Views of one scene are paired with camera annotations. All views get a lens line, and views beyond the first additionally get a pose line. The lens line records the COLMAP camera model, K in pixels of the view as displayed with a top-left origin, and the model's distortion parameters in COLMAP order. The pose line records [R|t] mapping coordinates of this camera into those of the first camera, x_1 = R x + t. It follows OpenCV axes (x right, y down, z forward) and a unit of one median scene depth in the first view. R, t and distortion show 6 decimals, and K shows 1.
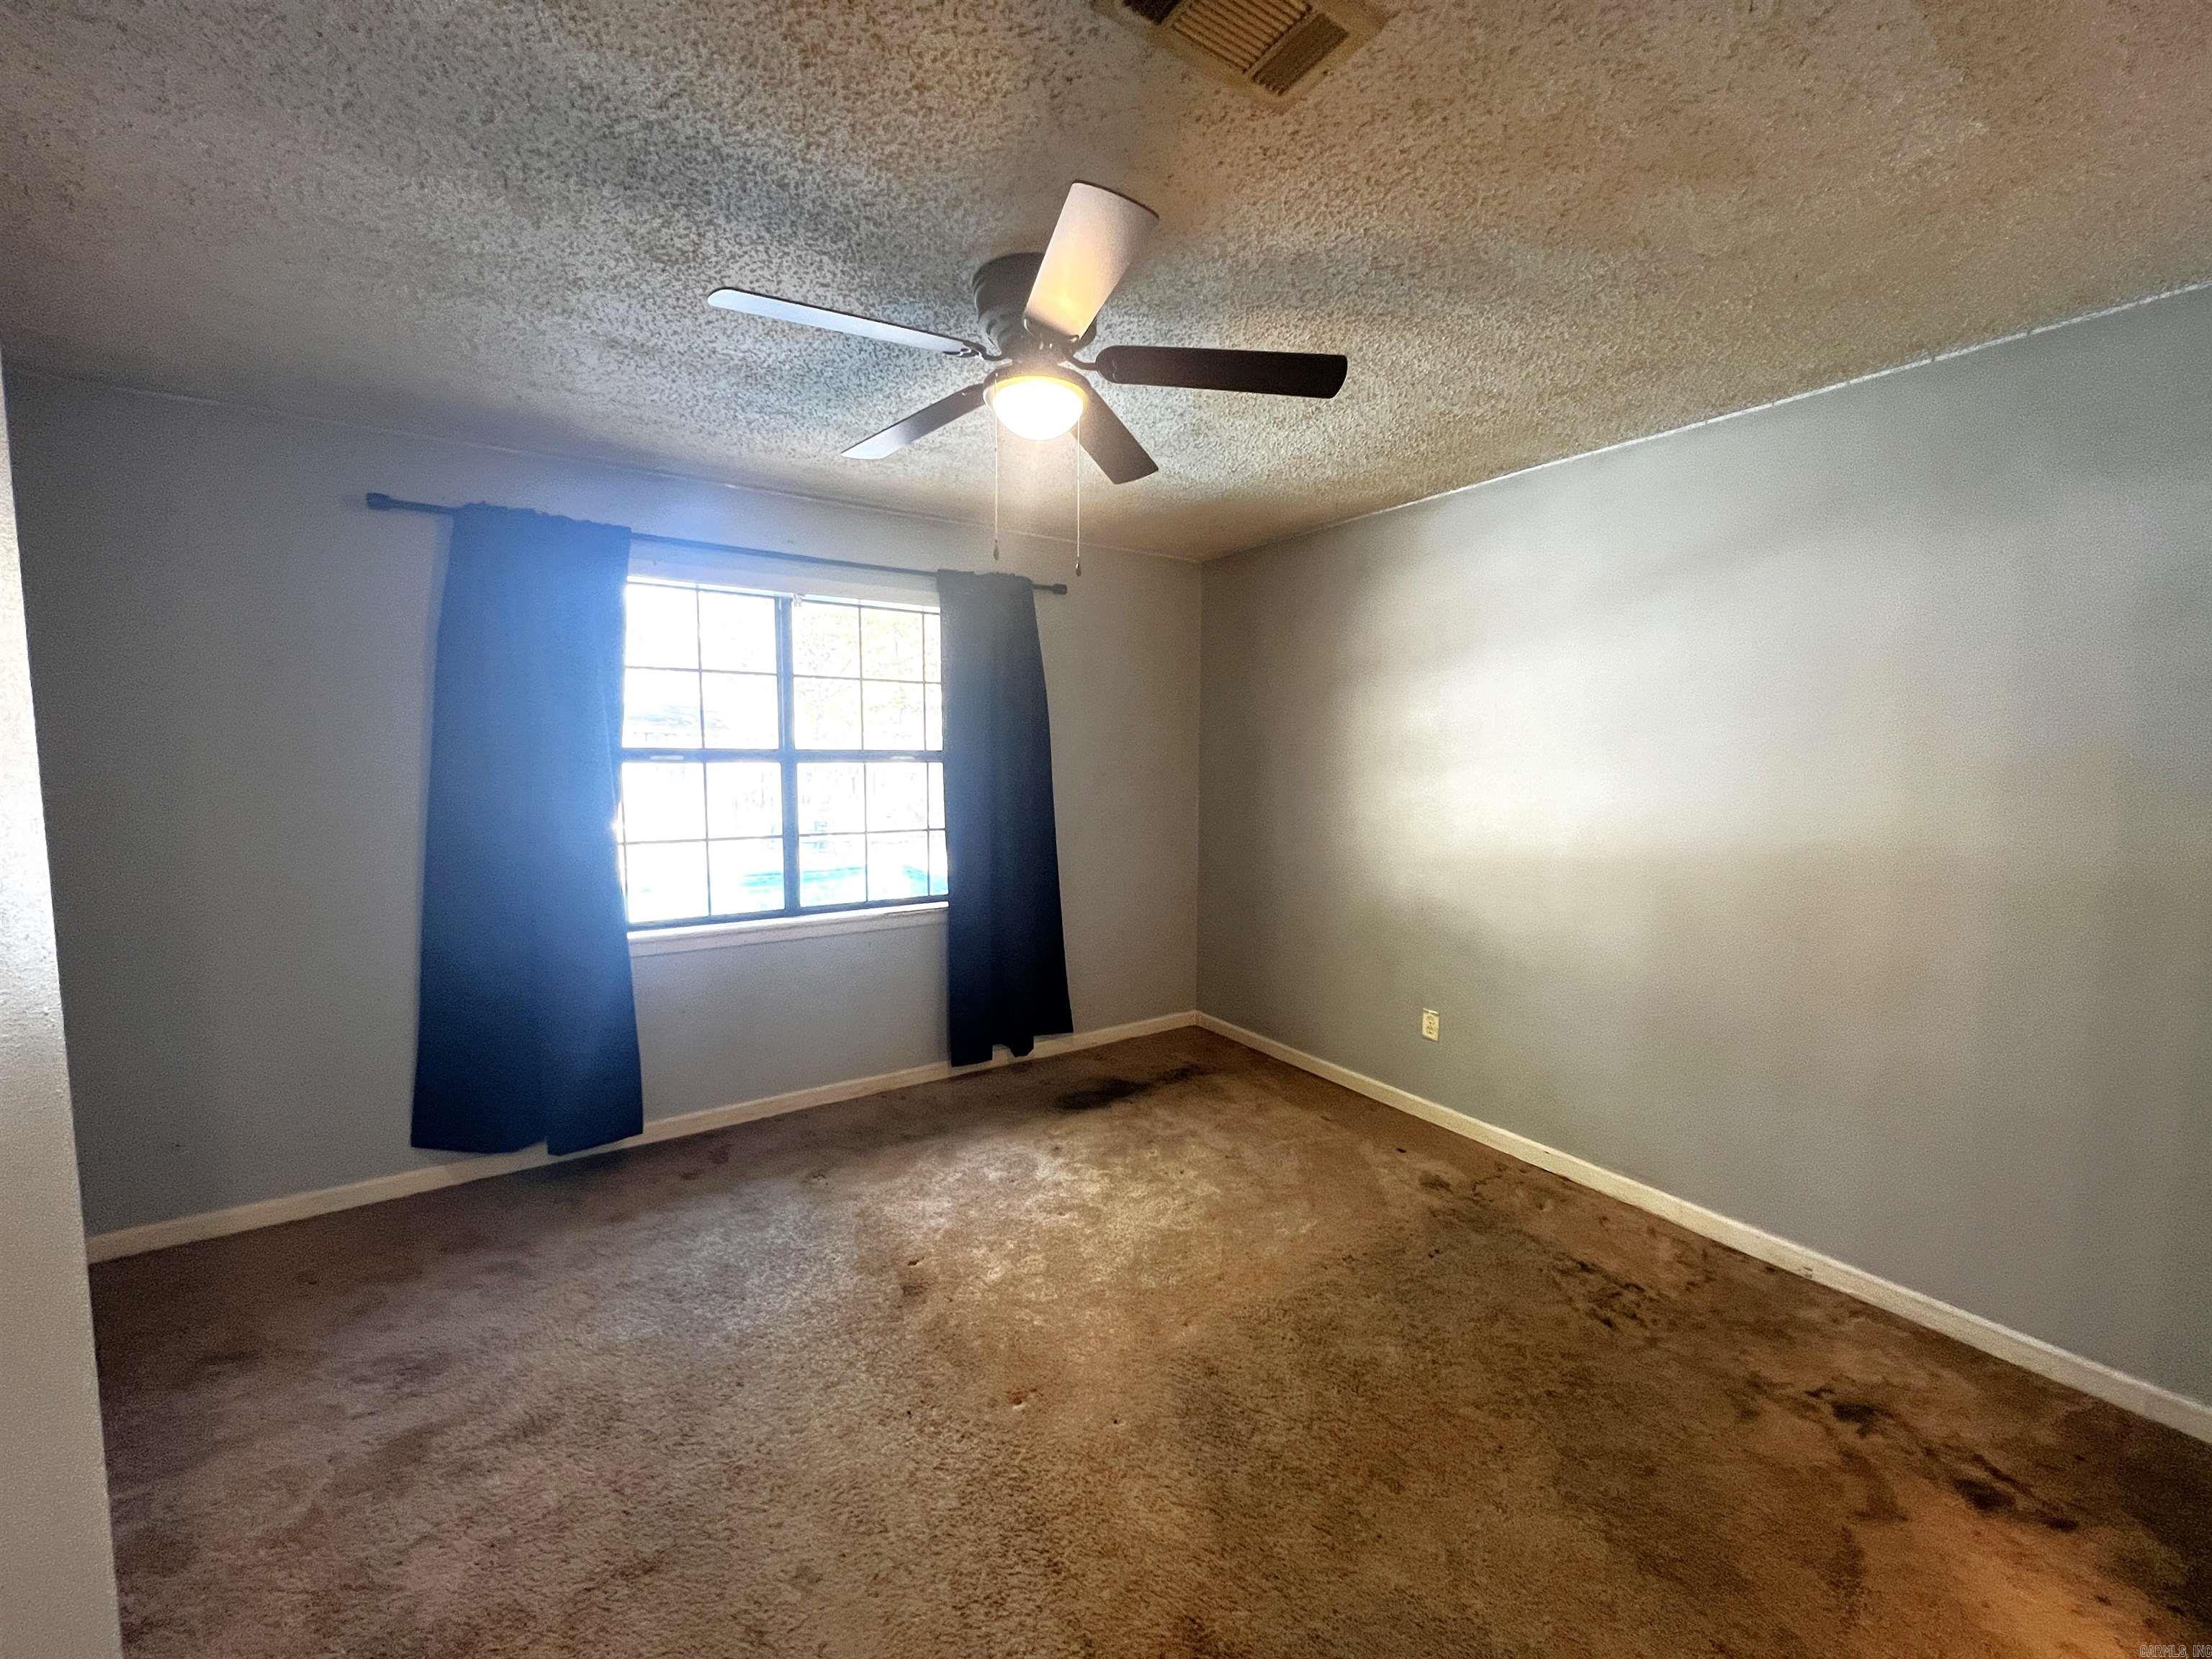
lens RADIAL K [[881.8, 0, 1107.1], [0, 881.8, 831.9], [0, 0, 1]] dist [-0.000399, 0.000201]
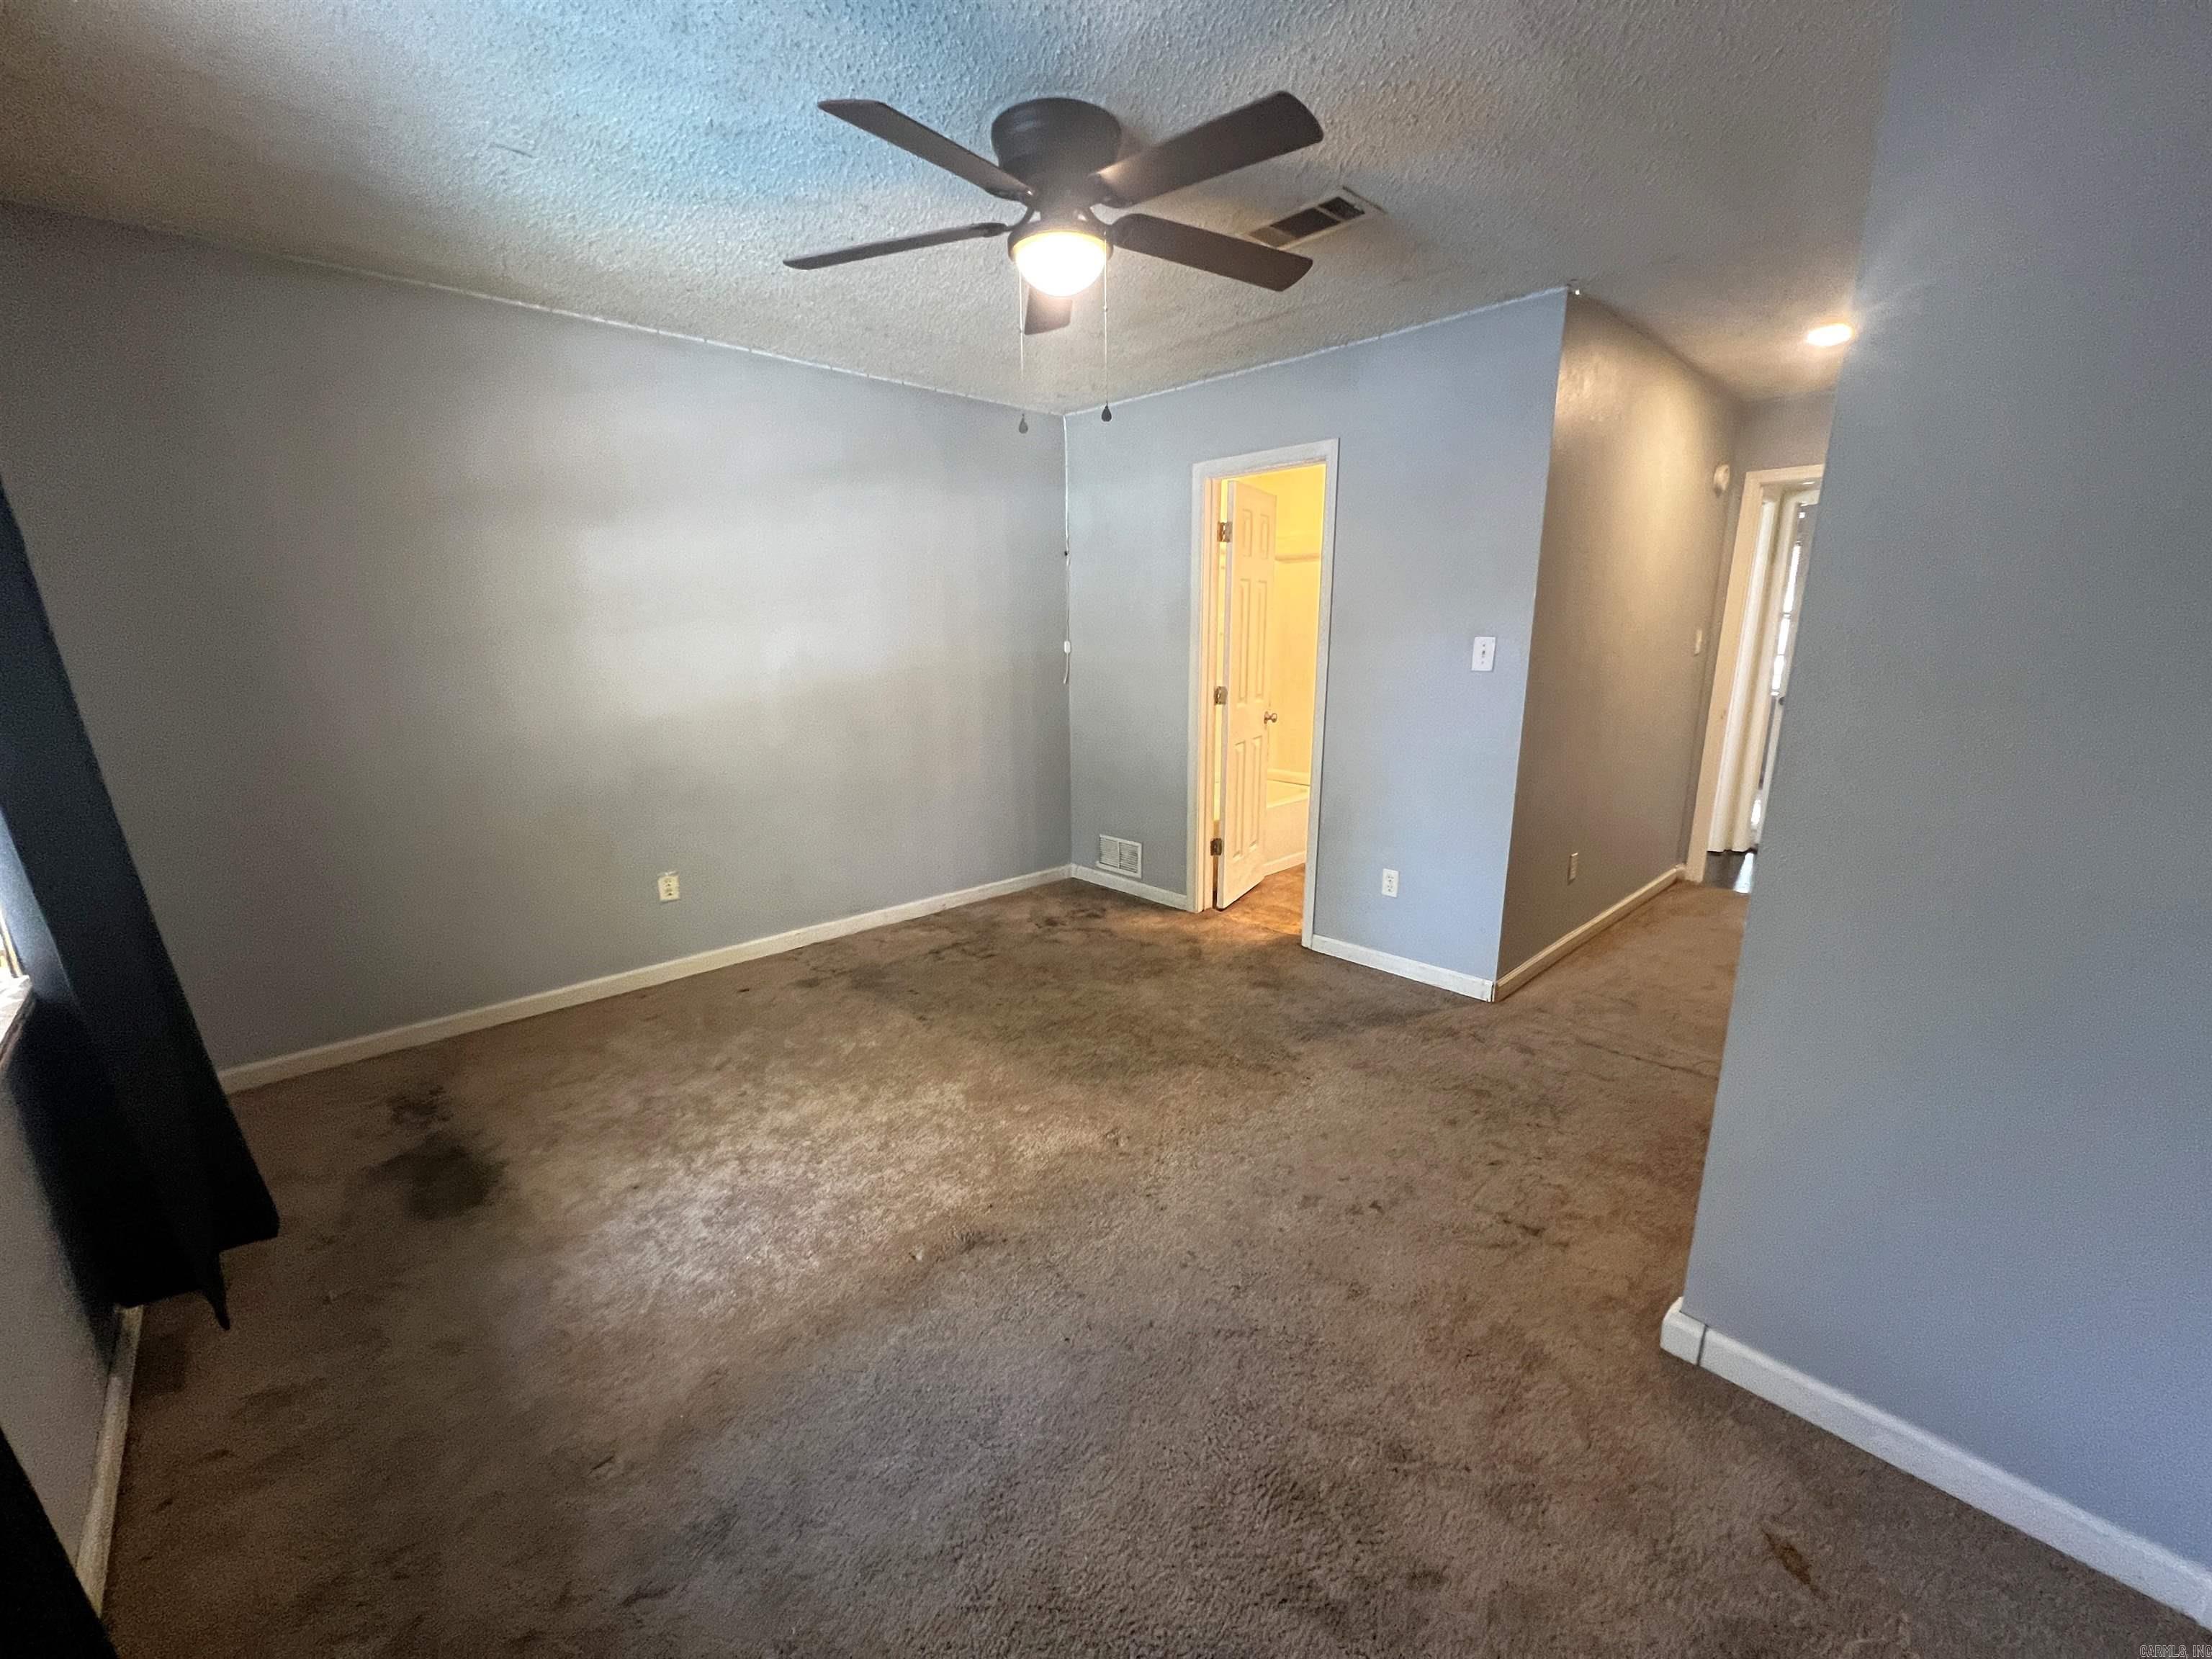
lens RADIAL K [[881.8, 0, 1107.1], [0, 881.8, 831.9], [0, 0, 1]] dist [-0.000399, 0.000201]
pose [[-0.171753, -0.239722, 0.955528, -0.952168], [0.084673, 0.962760, 0.256756, -0.085856], [-0.981494, 0.125006, -0.145059, 0.905453]]
